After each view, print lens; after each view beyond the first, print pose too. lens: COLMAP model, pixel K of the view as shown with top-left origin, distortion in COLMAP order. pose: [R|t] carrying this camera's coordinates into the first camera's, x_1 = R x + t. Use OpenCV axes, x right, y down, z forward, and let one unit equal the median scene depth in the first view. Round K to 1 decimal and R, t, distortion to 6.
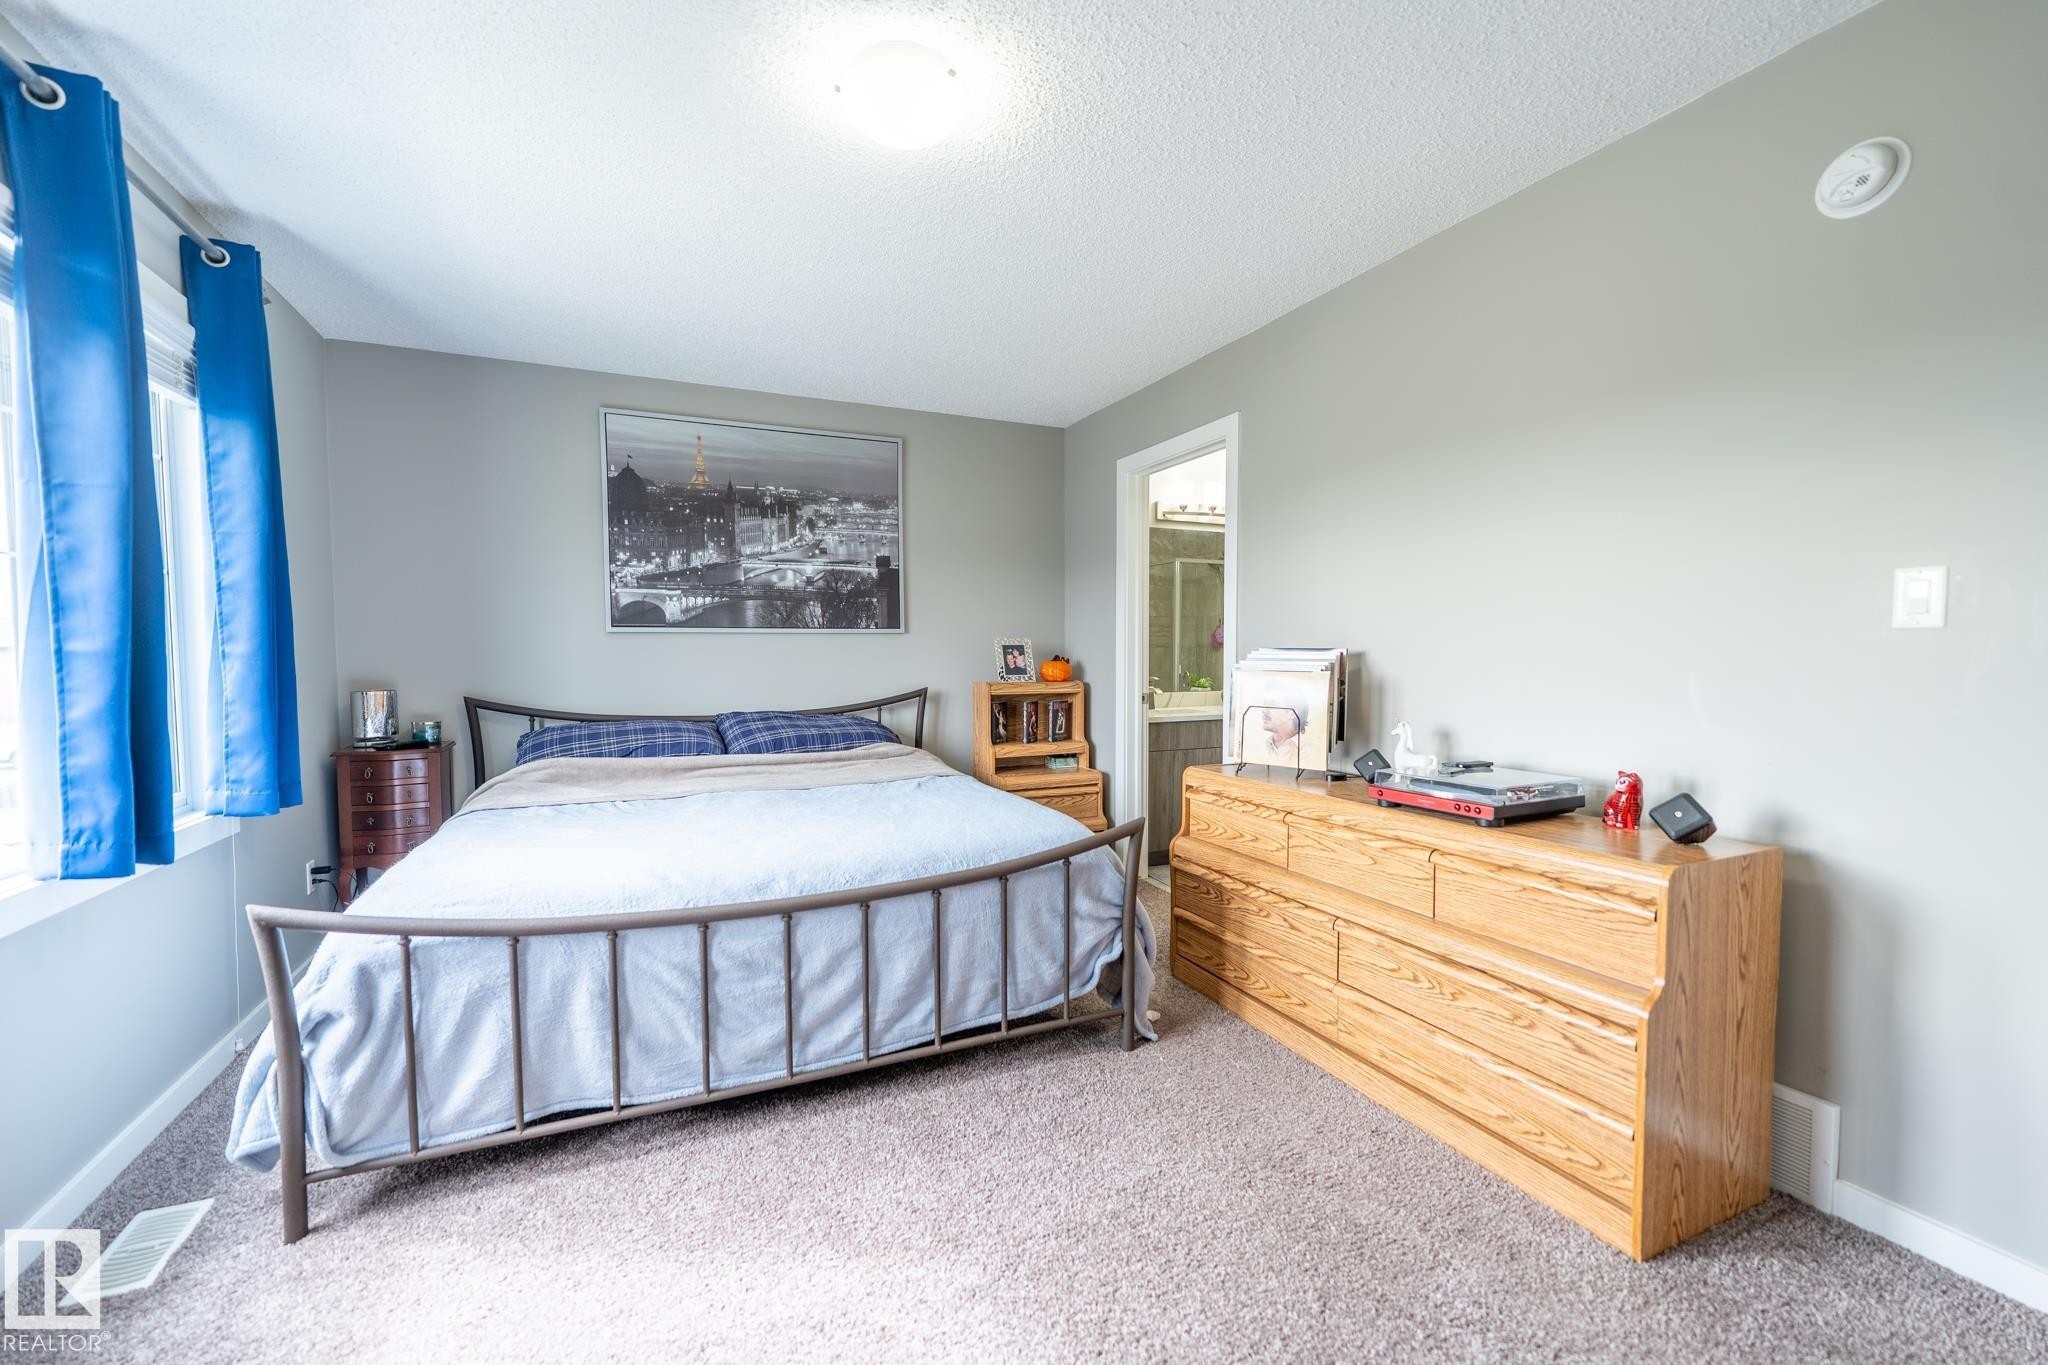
lens RADIAL K [[827.7, 0, 1009.7], [0, 827.7, 684.4], [0, 0, 1]] dist [-0.003110, -0.000005]
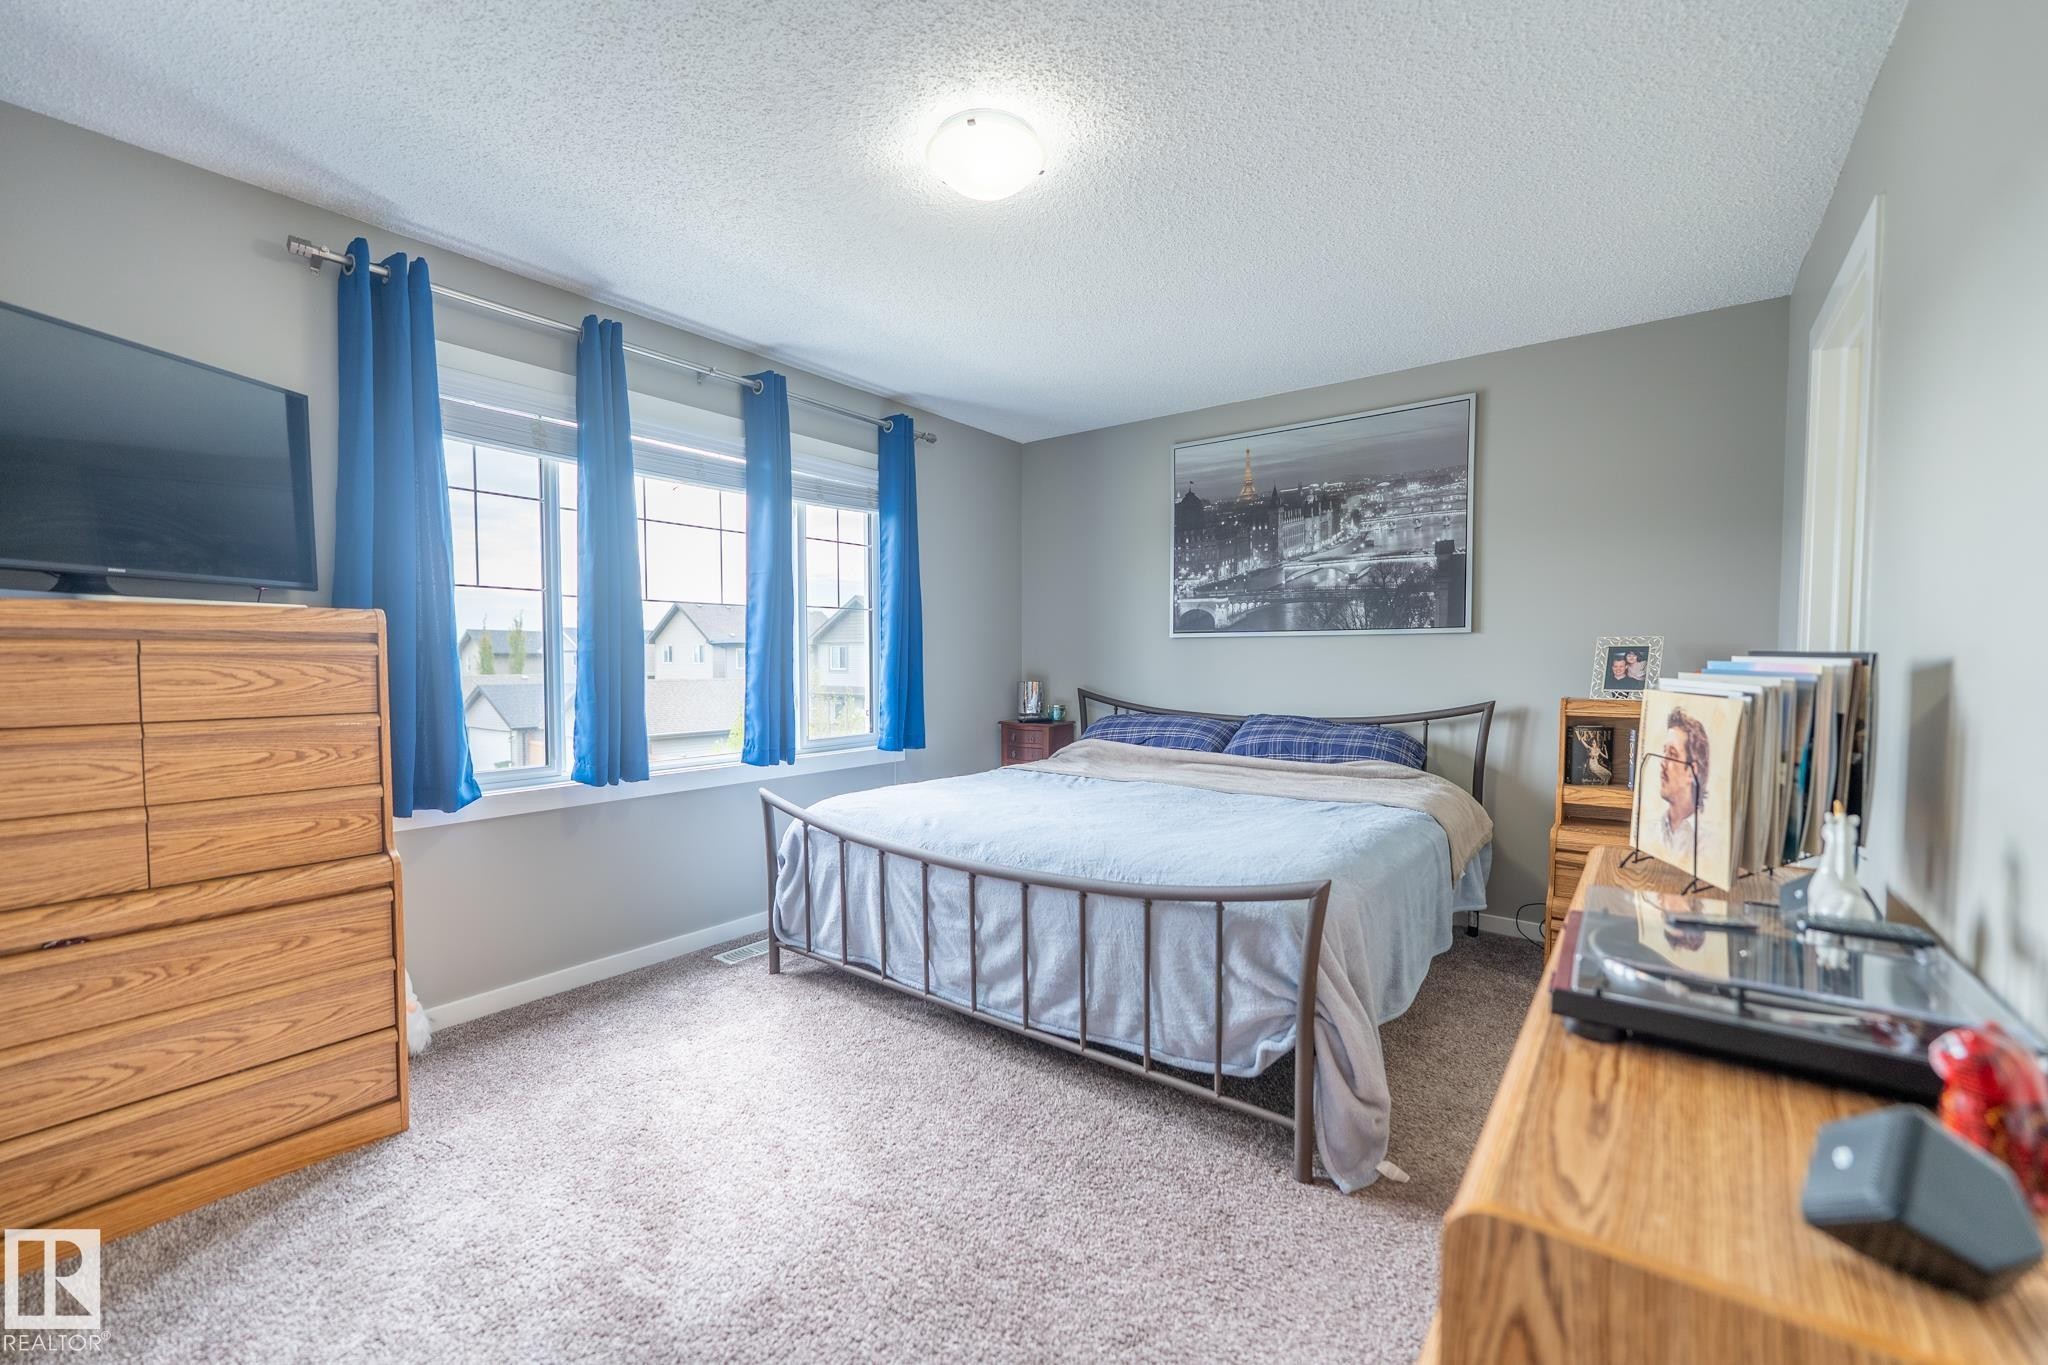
lens RADIAL K [[827.7, 0, 1013.3], [0, 827.7, 684.7], [0, 0, 1]] dist [-0.003110, -0.000005]
pose [[0.468659, 0.033794, -0.882732, 0.435561], [-0.036604, 0.999153, 0.018817, -0.011202], [0.882620, 0.023492, 0.469499, 0.259250]]
